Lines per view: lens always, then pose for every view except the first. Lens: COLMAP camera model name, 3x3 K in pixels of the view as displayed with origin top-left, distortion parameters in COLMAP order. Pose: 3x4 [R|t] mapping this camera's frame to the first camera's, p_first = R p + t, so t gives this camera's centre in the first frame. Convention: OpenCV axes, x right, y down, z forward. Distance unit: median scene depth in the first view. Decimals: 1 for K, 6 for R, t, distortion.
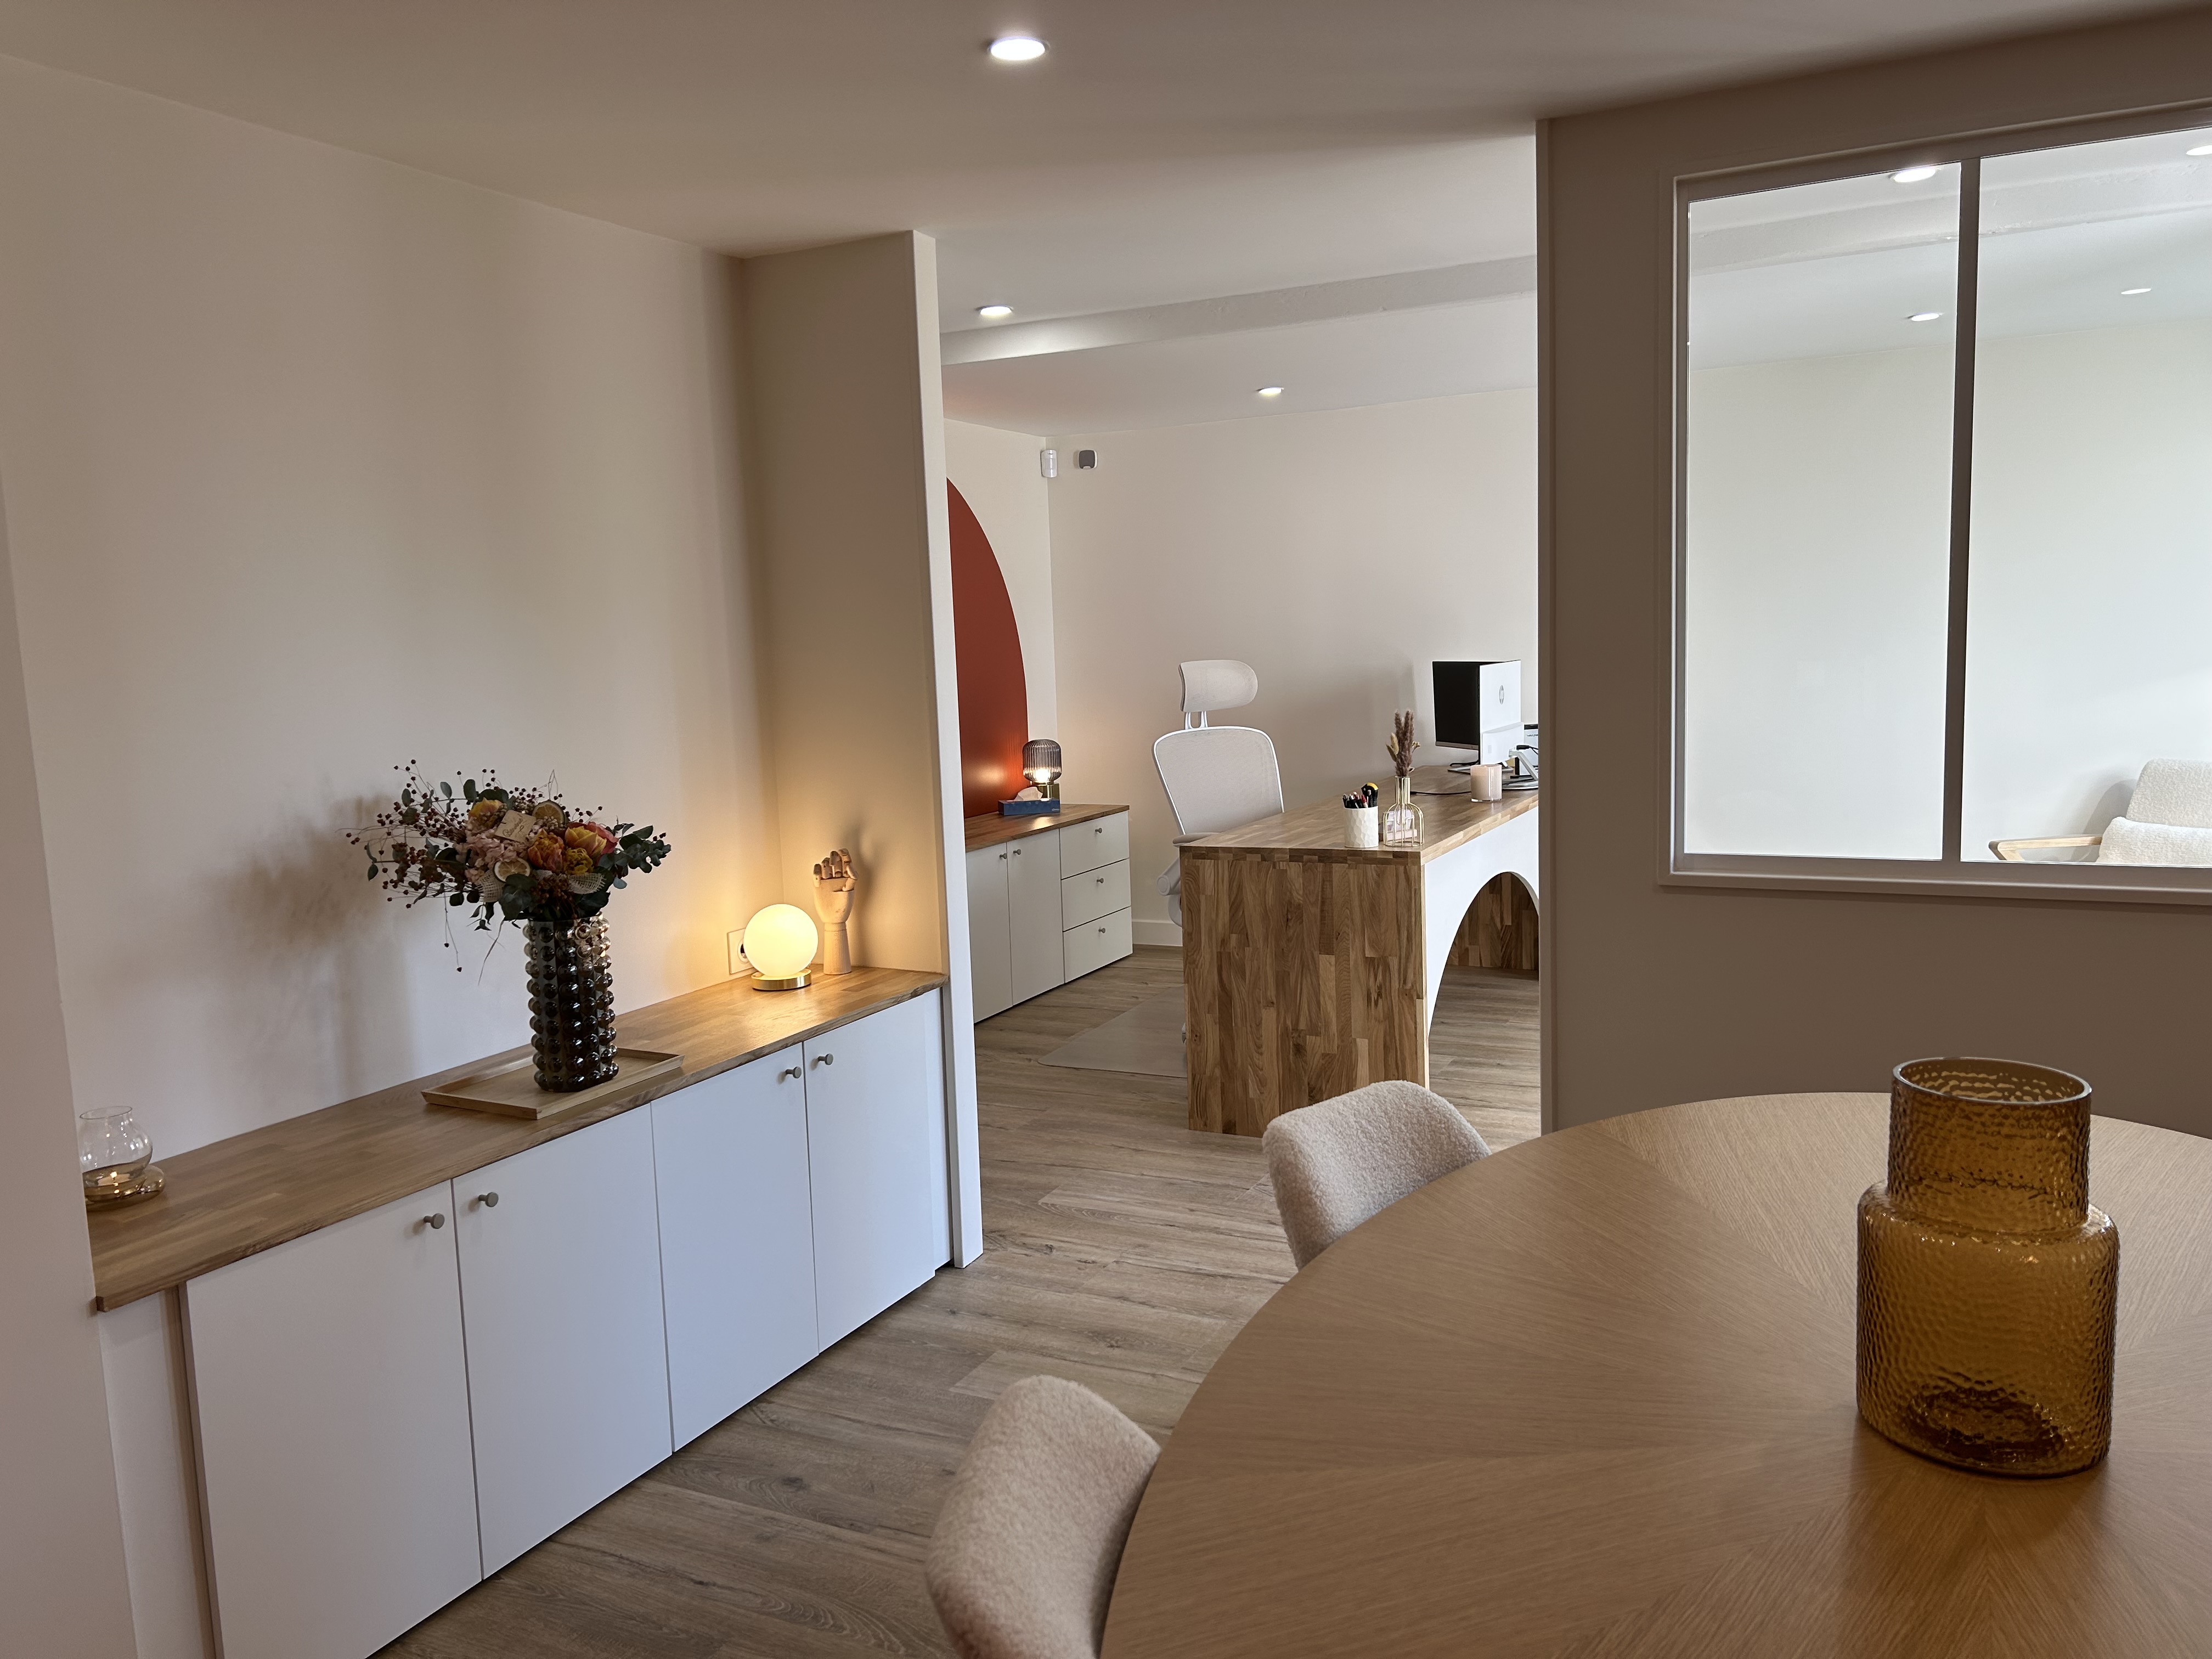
lens RADIAL K [[1669.4, 0, 1106.0], [0, 1669.4, 829.5], [0, 0, 1]] dist [0.097468, -0.125715]
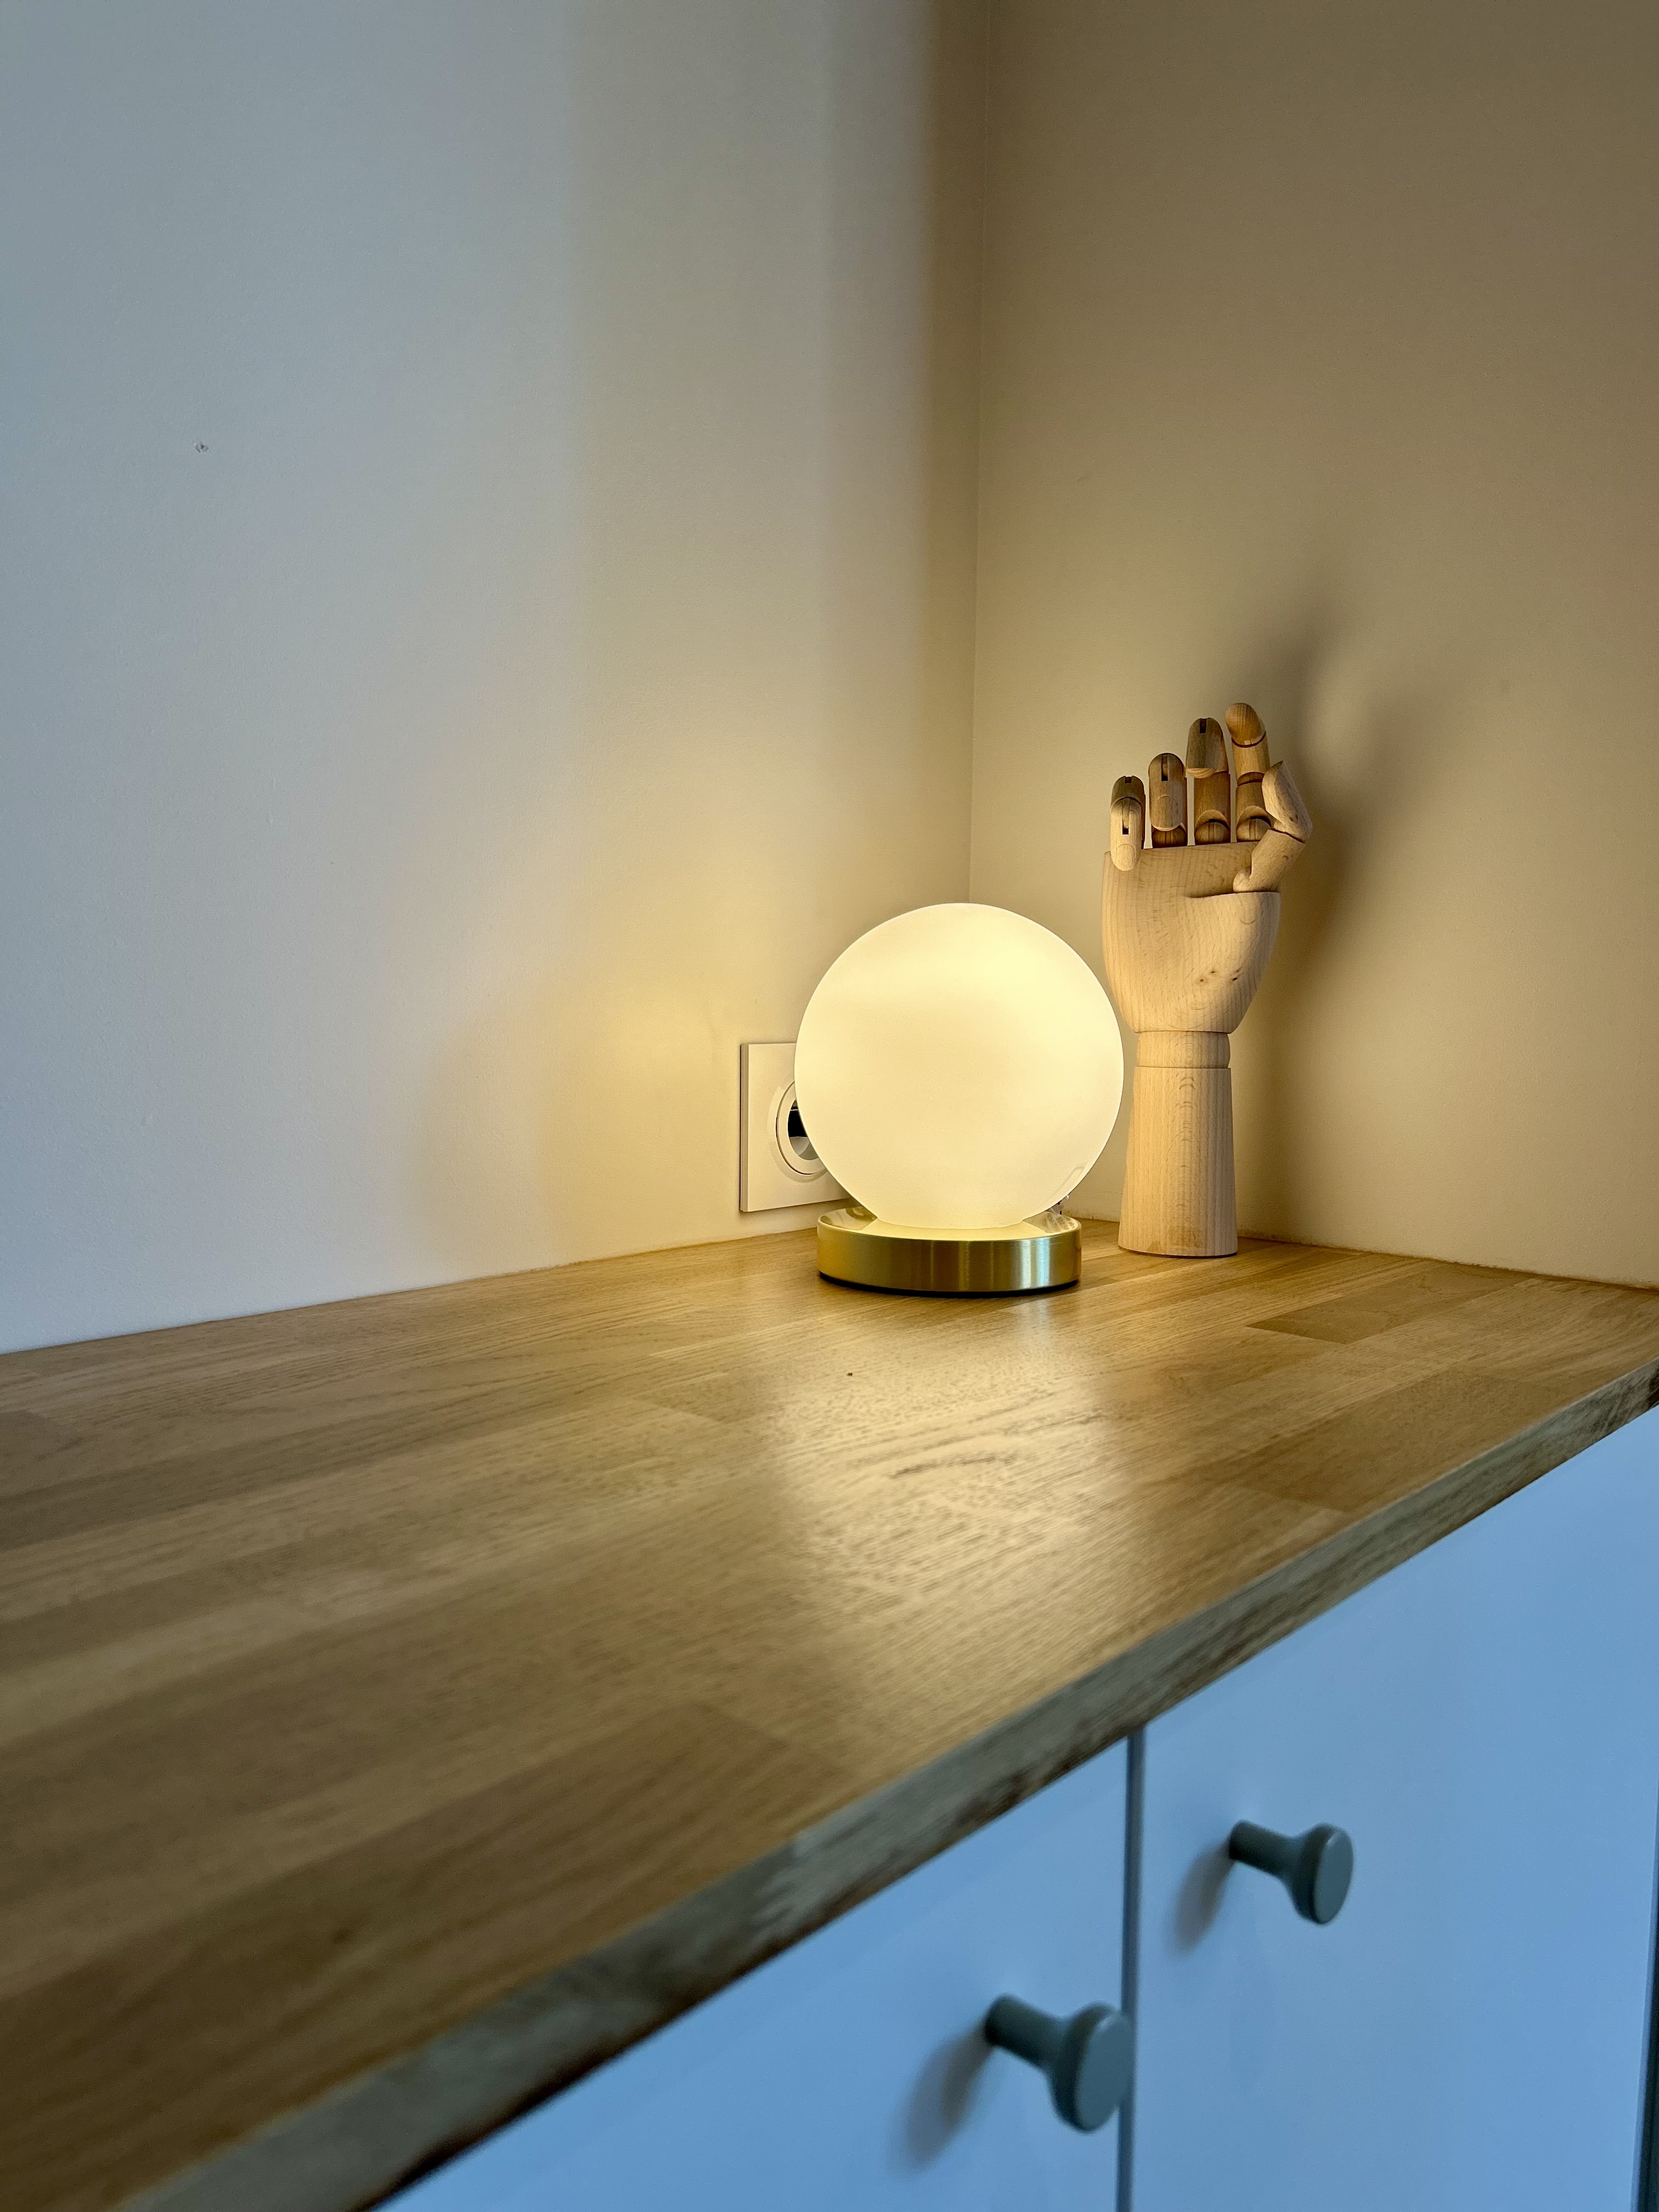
lens RADIAL K [[1669.4, 0, 829.5], [0, 1669.4, 1106.0], [0, 0, 1]] dist [0.097468, -0.125715]
pose [[0.967362, 0.061375, -0.245854, -0.152098], [-0.072887, 0.996616, -0.037993, 0.078539], [0.242690, 0.054672, 0.968562, 0.764442]]
